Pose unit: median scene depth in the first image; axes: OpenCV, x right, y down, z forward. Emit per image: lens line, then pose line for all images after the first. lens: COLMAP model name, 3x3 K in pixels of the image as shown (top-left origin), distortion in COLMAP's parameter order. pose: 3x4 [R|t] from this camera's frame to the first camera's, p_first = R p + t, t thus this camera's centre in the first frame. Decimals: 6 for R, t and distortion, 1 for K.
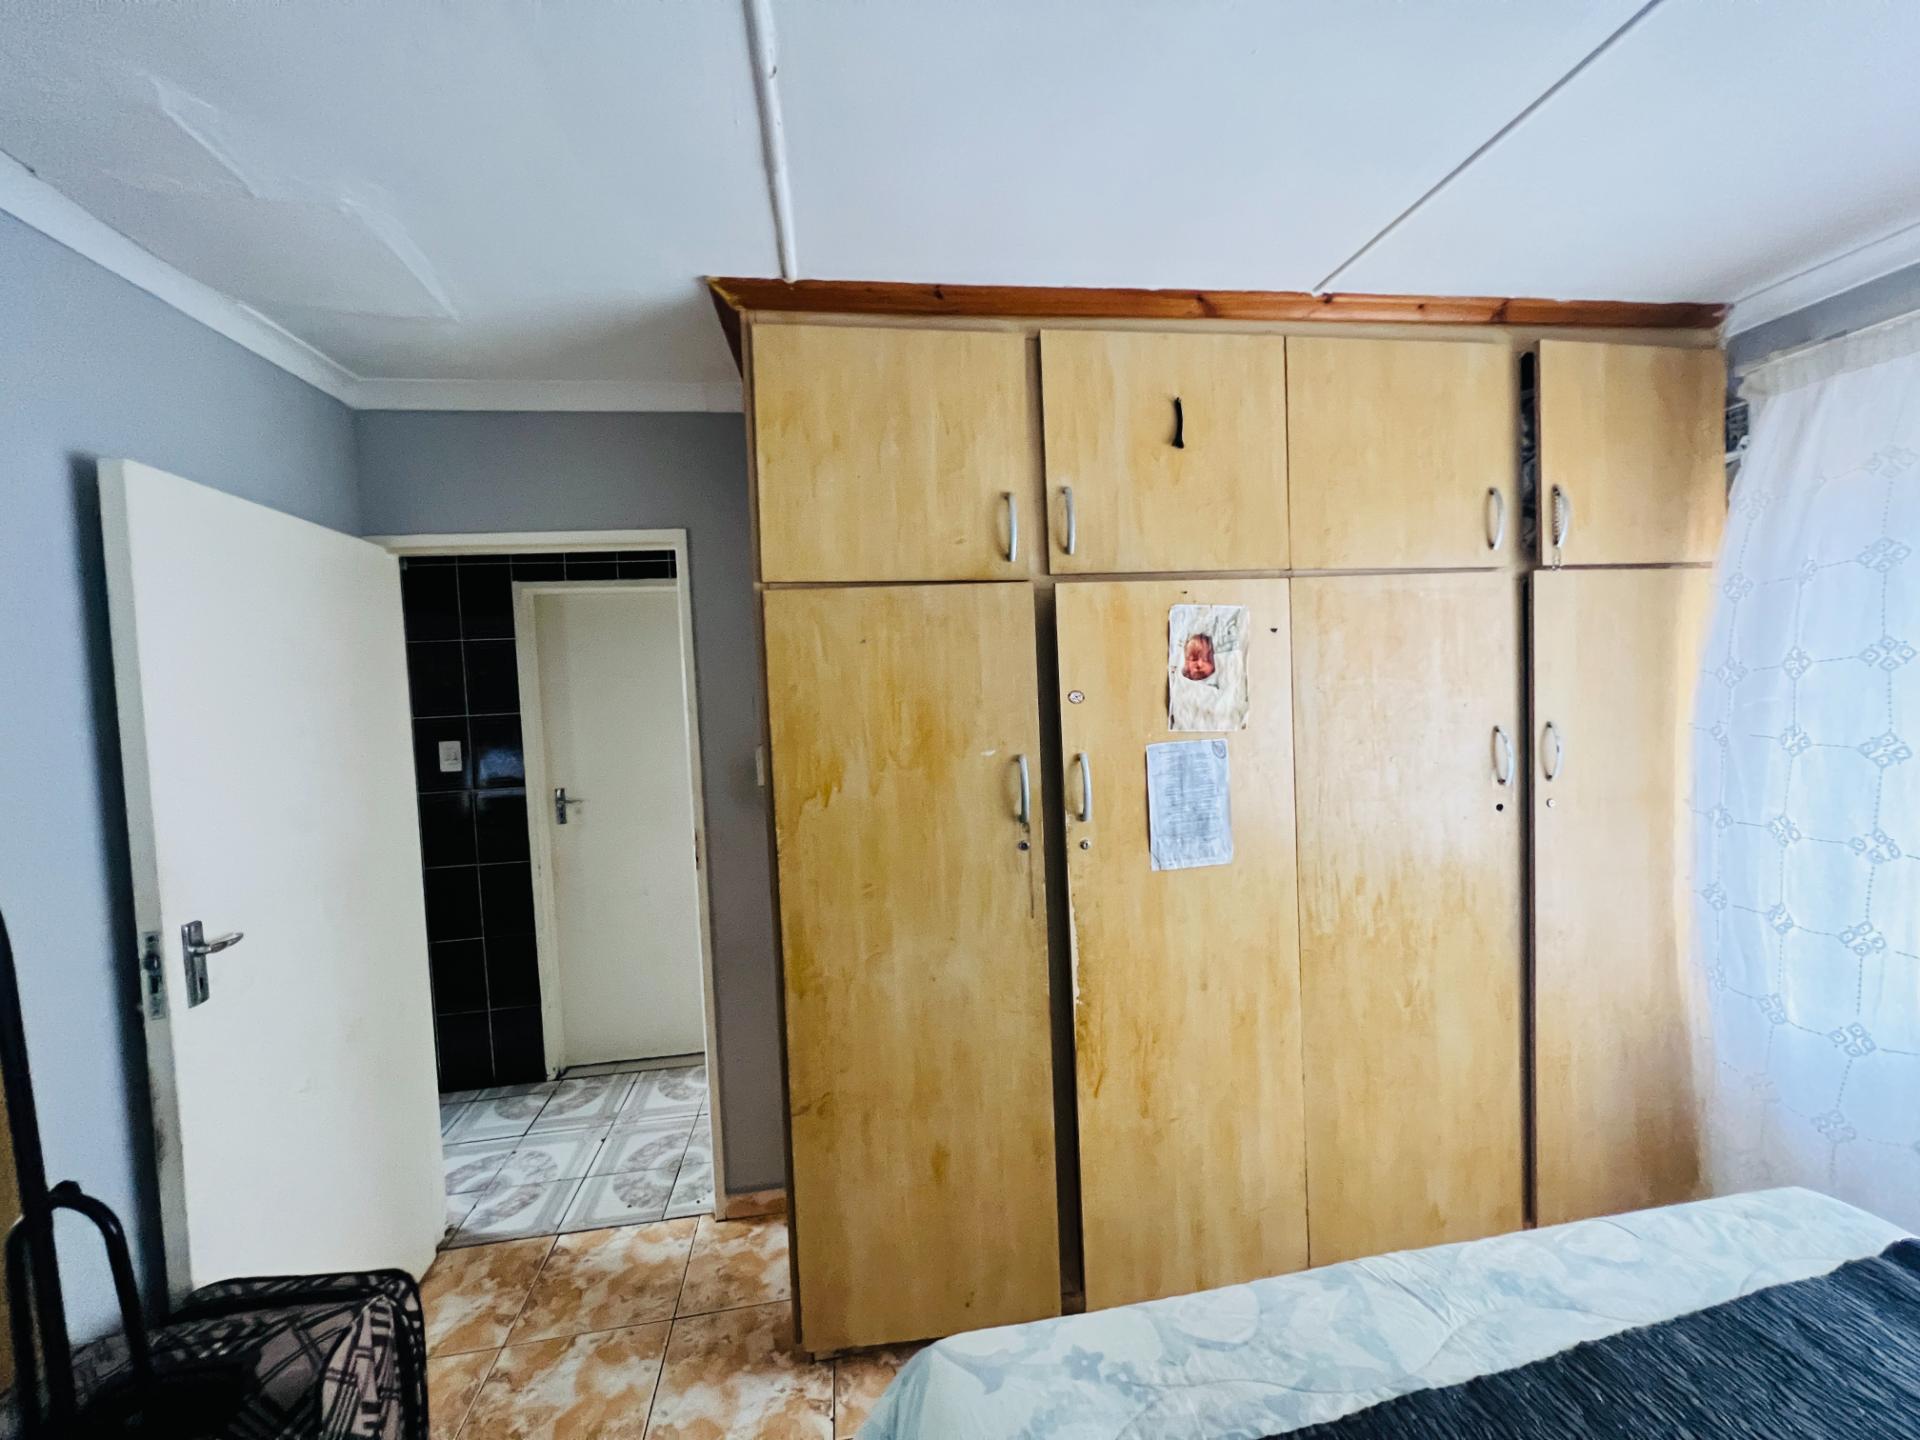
lens RADIAL K [[768.4, 0, 959.6], [0, 768.4, 712.6], [0, 0, 1]] dist [0.000442, 0.000035]
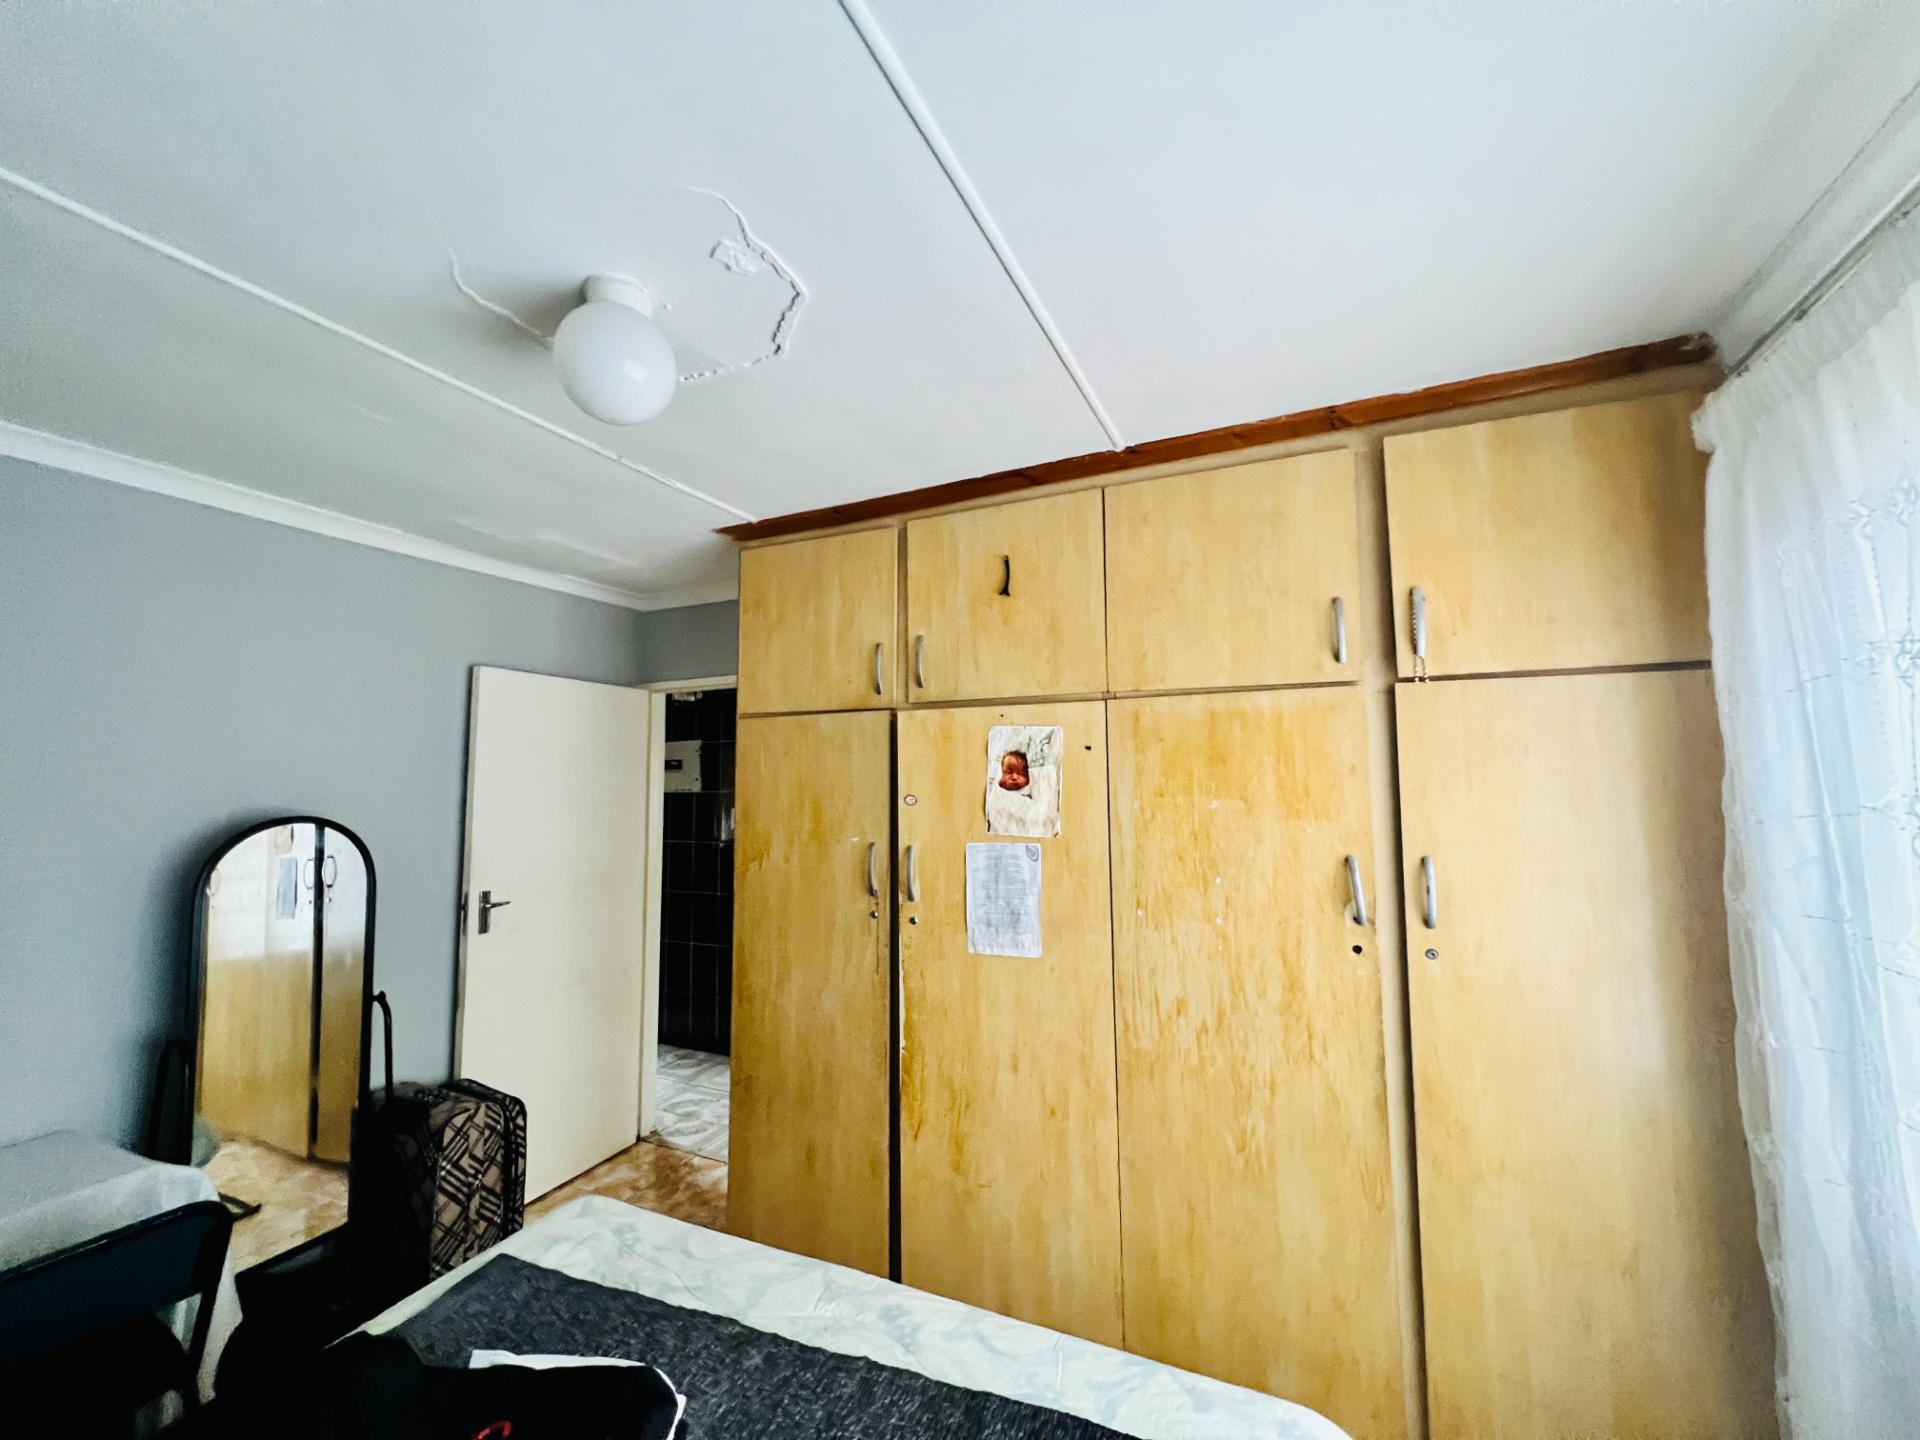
lens RADIAL K [[768.4, 0, 959.6], [0, 768.4, 712.6], [0, 0, 1]] dist [0.000442, 0.000035]
pose [[0.830893, -0.013668, -0.556264, 0.891241], [-0.049006, 0.994016, -0.097624, -0.042345], [0.554269, 0.108375, 0.825252, -0.013430]]
